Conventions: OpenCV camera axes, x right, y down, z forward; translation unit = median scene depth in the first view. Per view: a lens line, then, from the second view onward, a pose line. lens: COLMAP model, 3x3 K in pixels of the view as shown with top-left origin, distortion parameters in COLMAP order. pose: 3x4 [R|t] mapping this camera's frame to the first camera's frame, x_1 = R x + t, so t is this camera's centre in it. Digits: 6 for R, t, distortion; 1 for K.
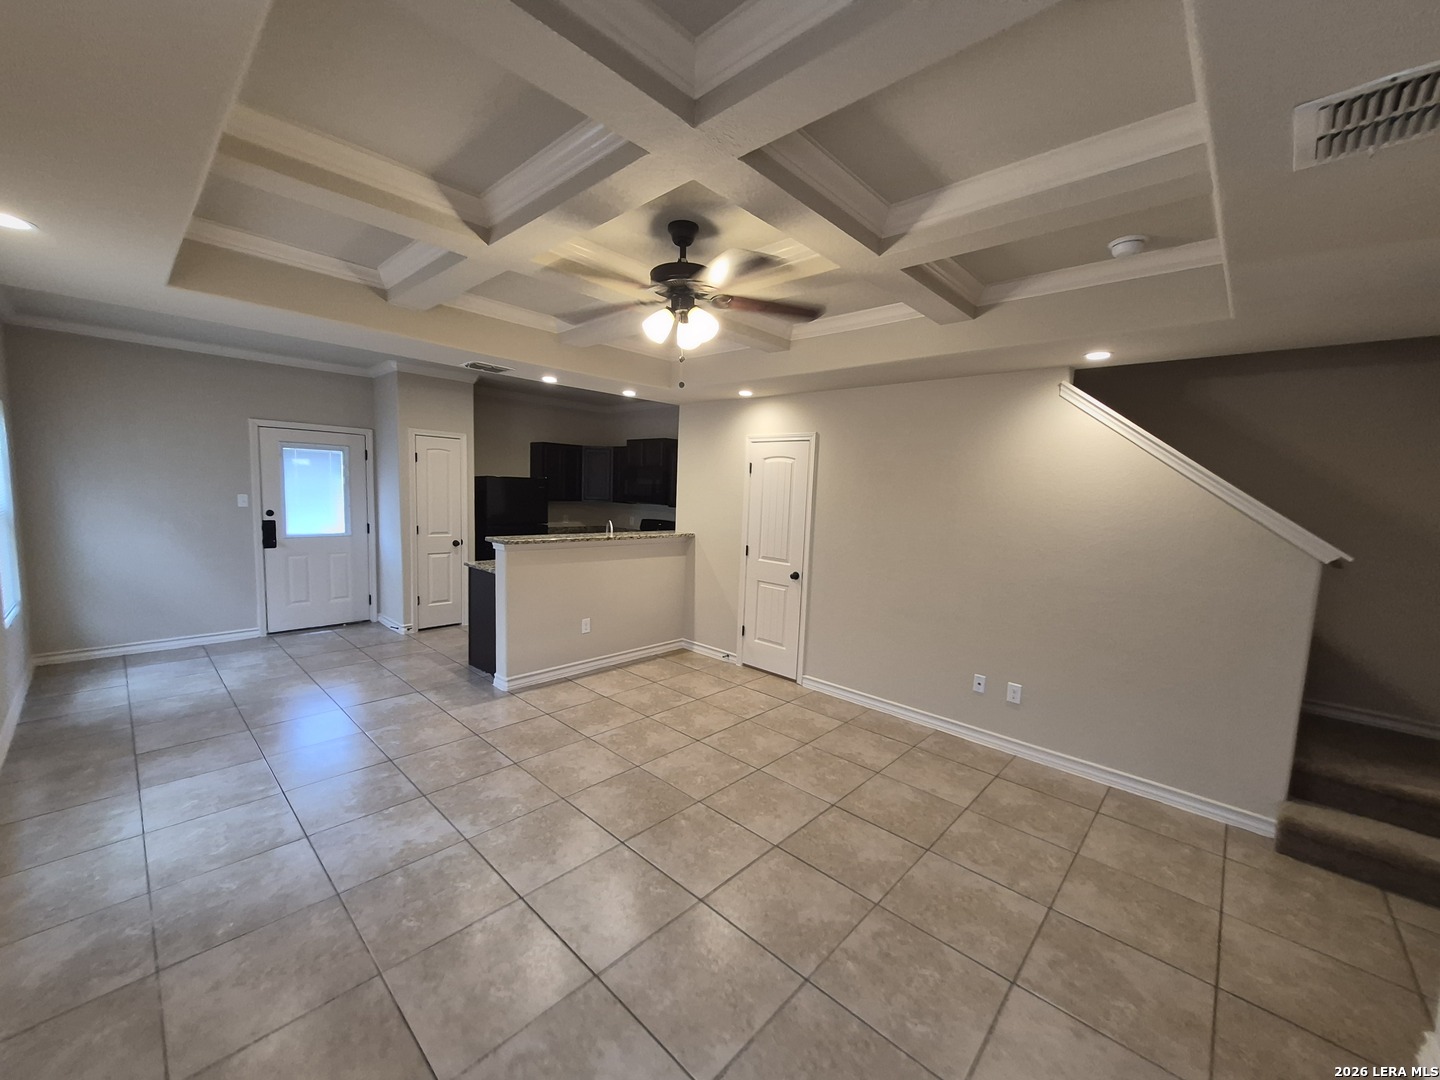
lens RADIAL K [[565.3, 0, 712.0], [0, 565.3, 546.9], [0, 0, 1]] dist [0.007036, -0.001057]
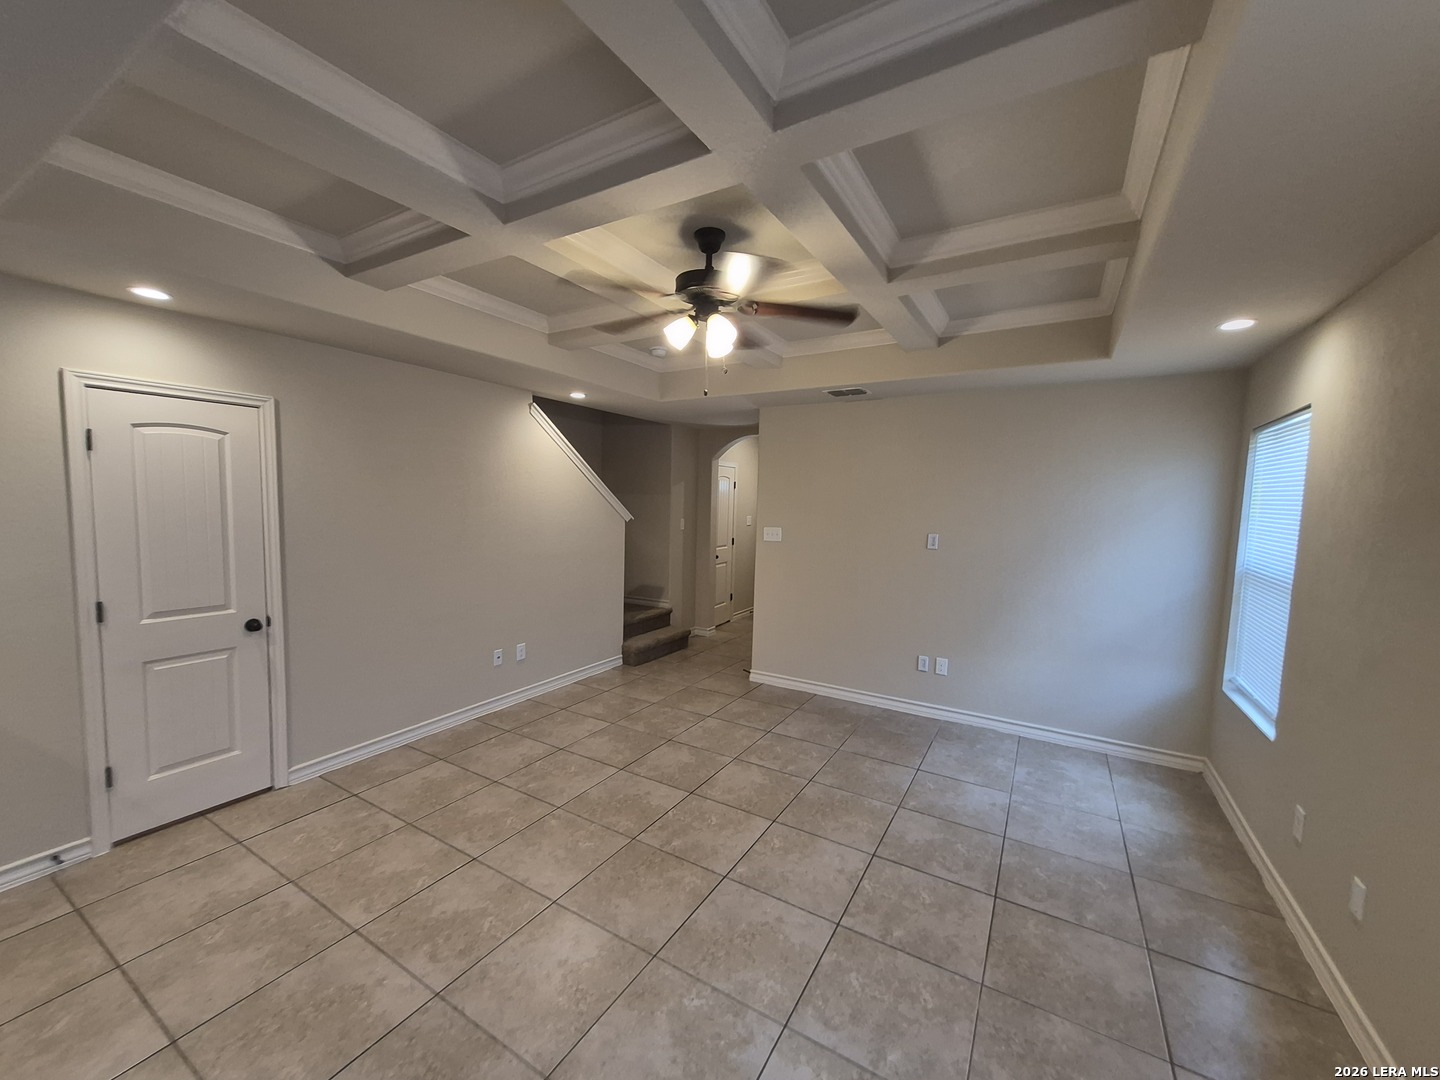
lens RADIAL K [[565.3, 0, 707.1], [0, 565.3, 541.2], [0, 0, 1]] dist [0.007036, -0.001057]
pose [[-0.202945, -0.115659, 0.972335, -0.604567], [0.077567, 0.987980, 0.133709, -0.093259], [-0.976113, 0.102557, -0.191535, 0.696642]]
